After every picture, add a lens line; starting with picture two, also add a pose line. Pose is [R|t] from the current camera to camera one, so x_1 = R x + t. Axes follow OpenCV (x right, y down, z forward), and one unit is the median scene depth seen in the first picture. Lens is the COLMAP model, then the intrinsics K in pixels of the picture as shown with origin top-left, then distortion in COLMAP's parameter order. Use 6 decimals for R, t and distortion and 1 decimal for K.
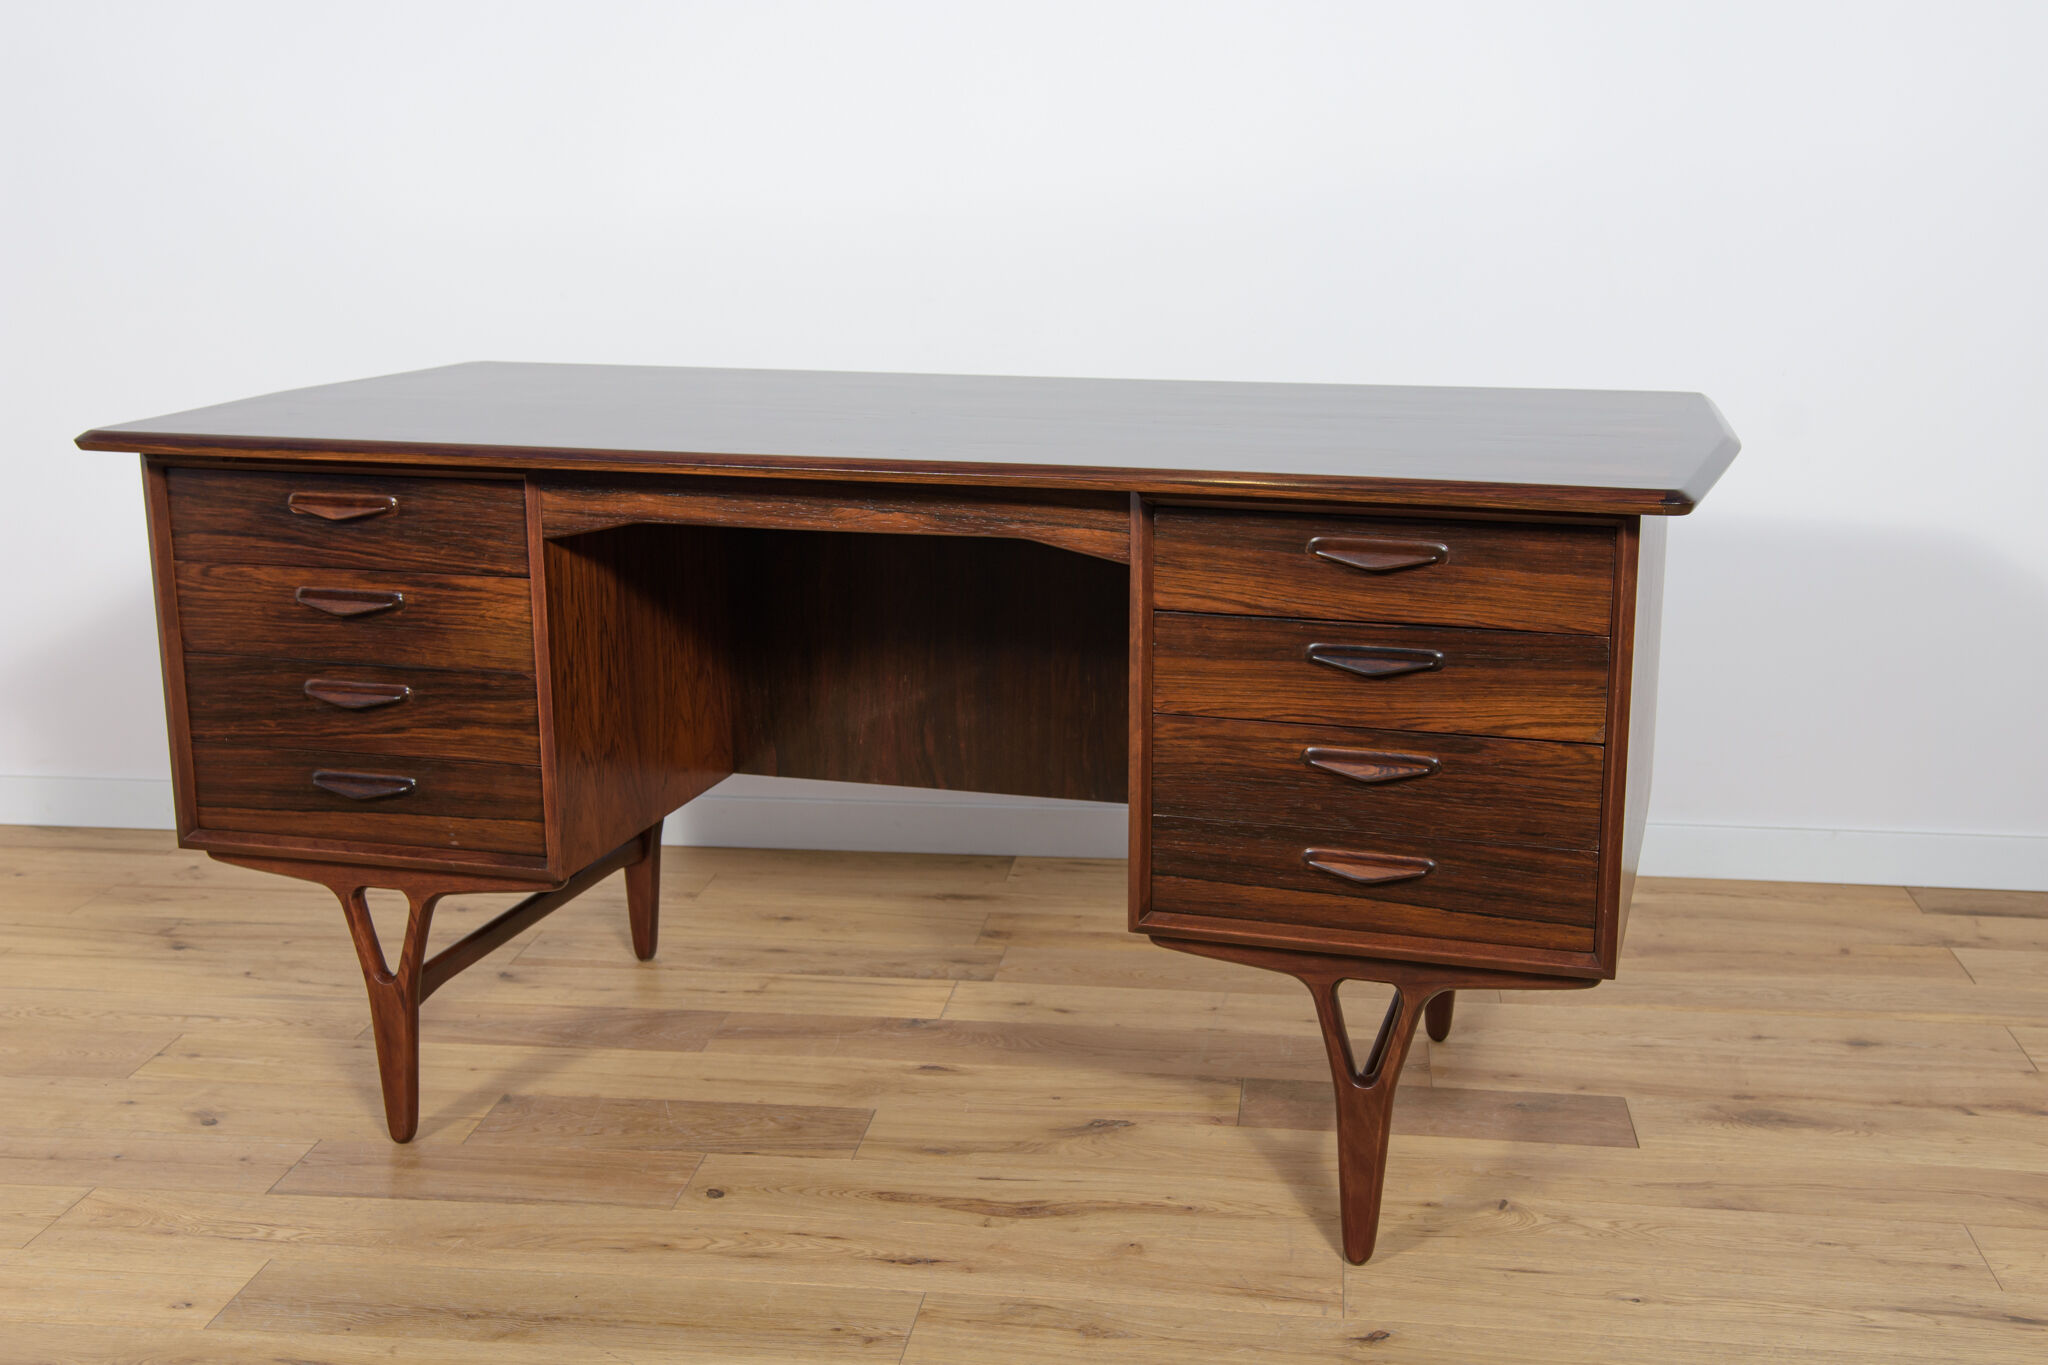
lens RADIAL K [[2390.3, 0, 1024.6], [0, 2390.3, 715.0], [0, 0, 1]] dist [0.060719, 0.000000]
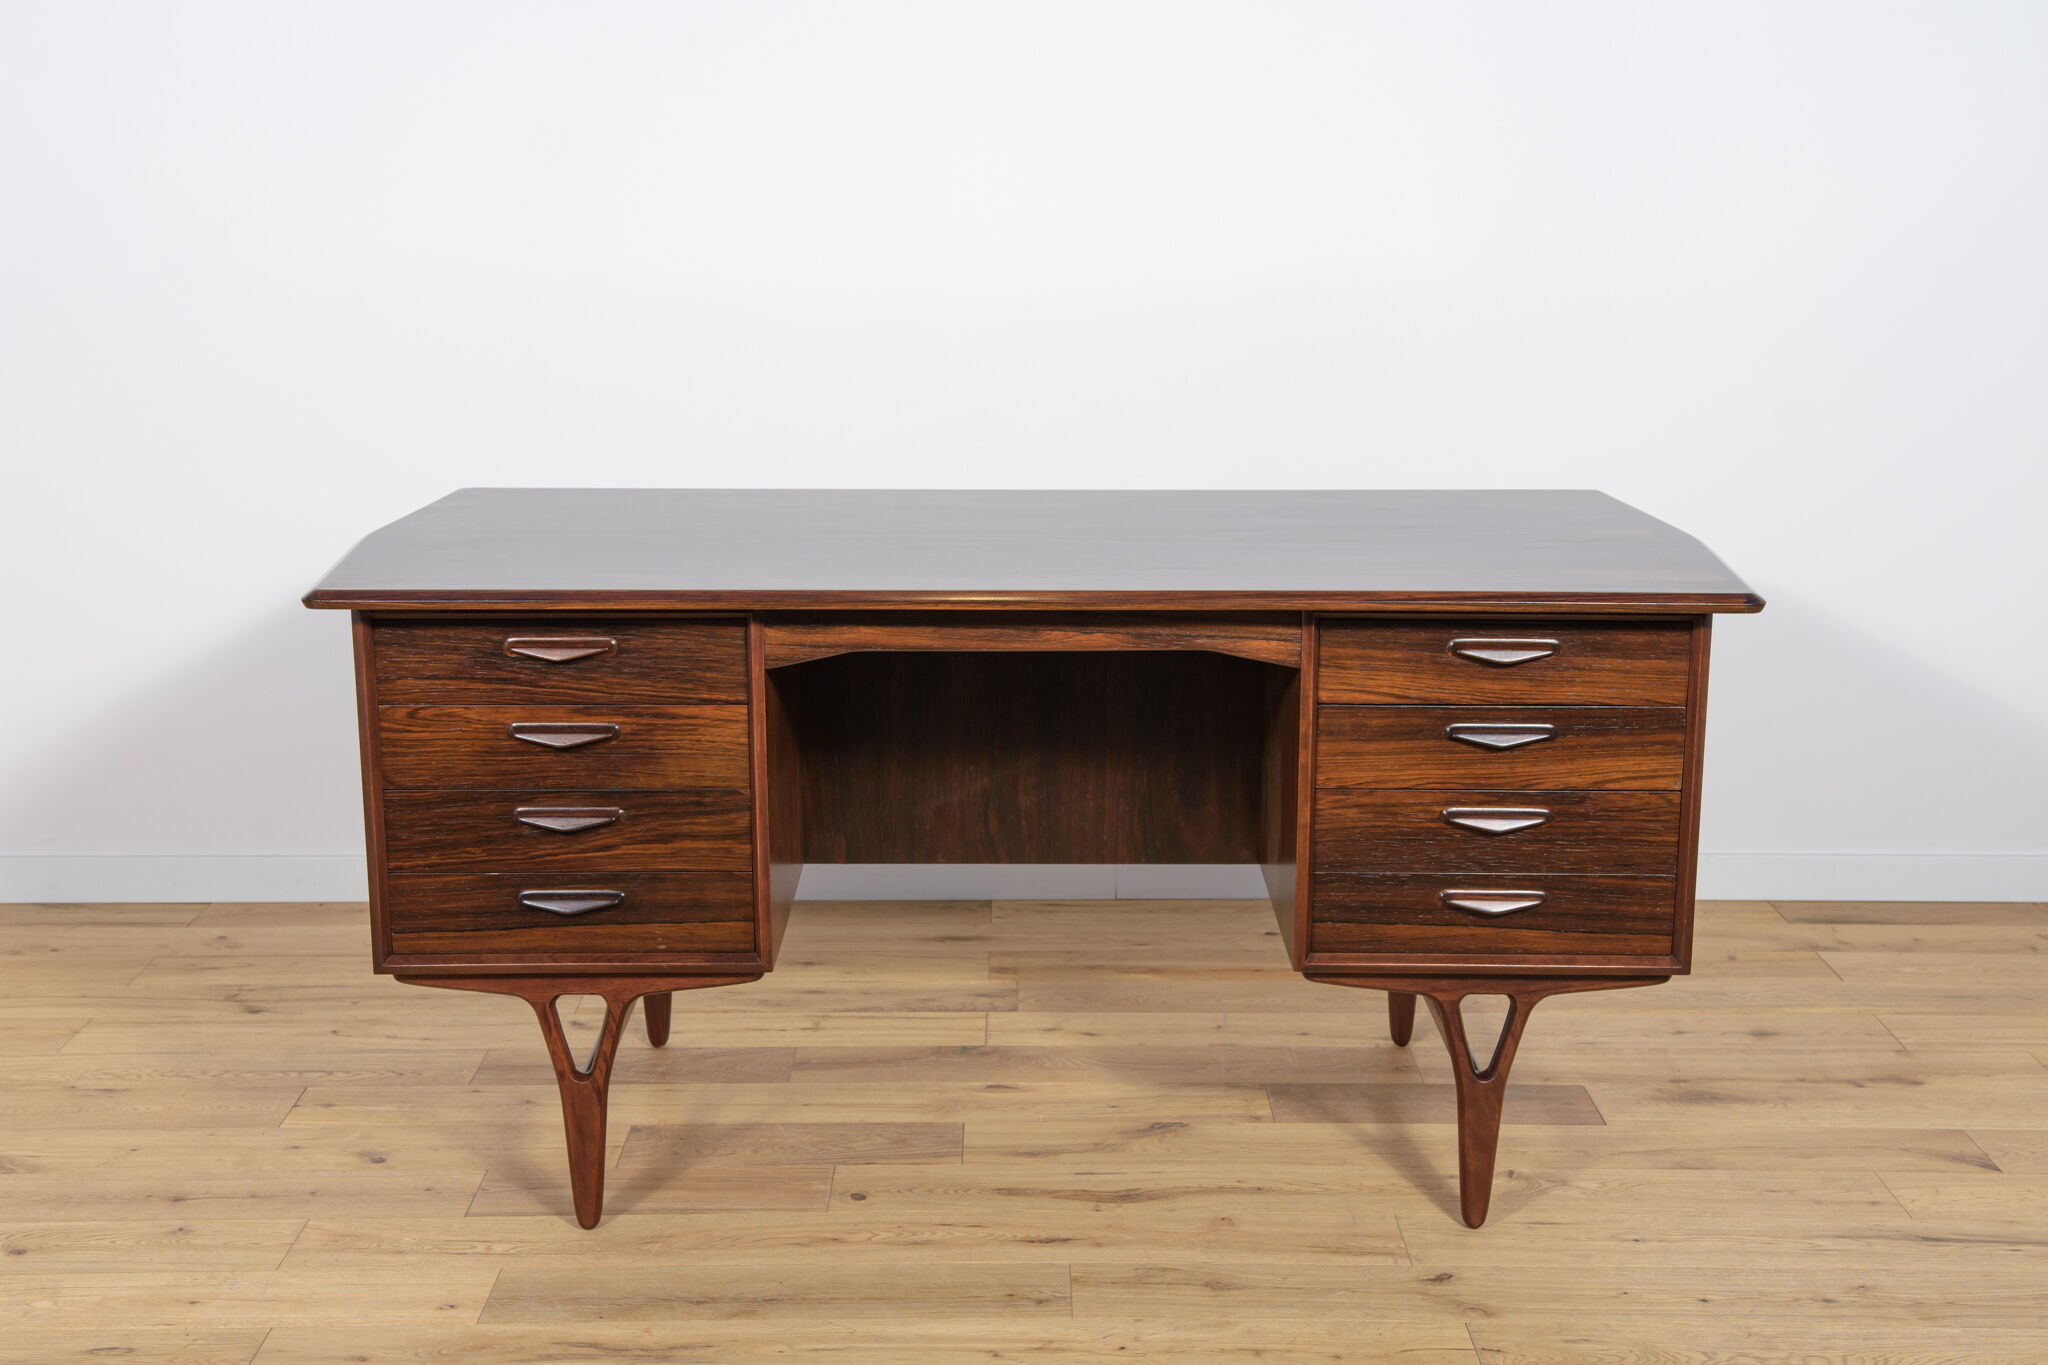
lens RADIAL K [[2614.2, 0, 1030.6], [0, 2614.2, 708.5], [0, 0, 1]] dist [0.088684, 0.000000]
pose [[0.990675, -0.024062, 0.134101, -0.214346], [0.025689, 0.999616, -0.010413, -0.023702], [-0.133799, 0.013761, 0.990913, -0.288162]]
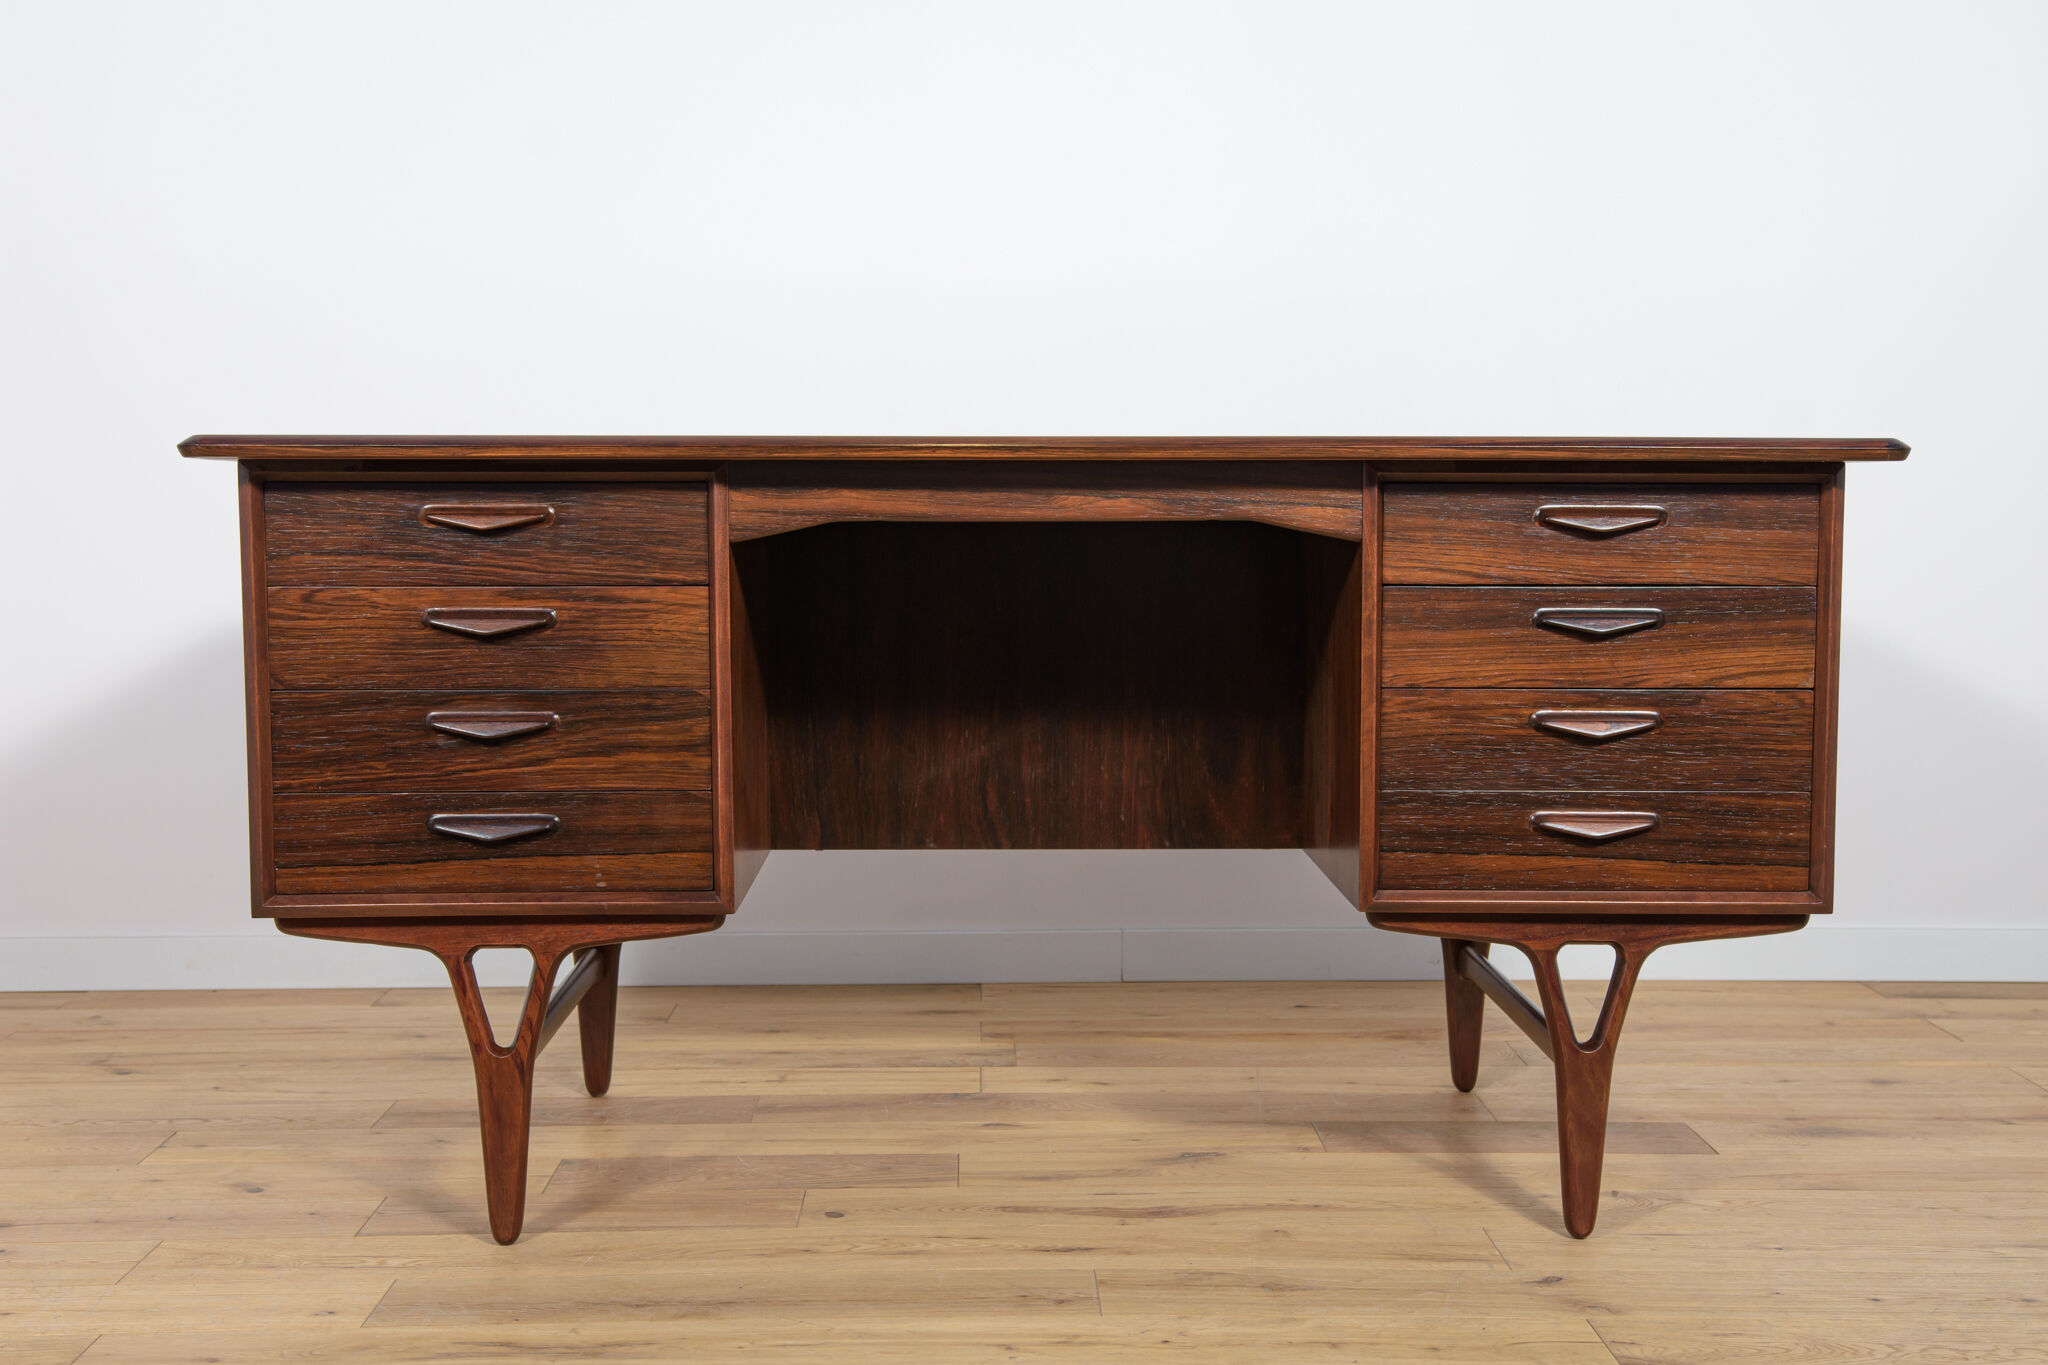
lens RADIAL K [[2614.2, 0, 1031.9], [0, 2614.2, 697.9], [0, 0, 1]] dist [0.088684, 0.000000]
pose [[0.988246, -0.007519, 0.152689, -0.213207], [0.031452, 0.987422, -0.154947, 0.162106], [-0.149604, 0.157928, 0.976052, -0.082474]]
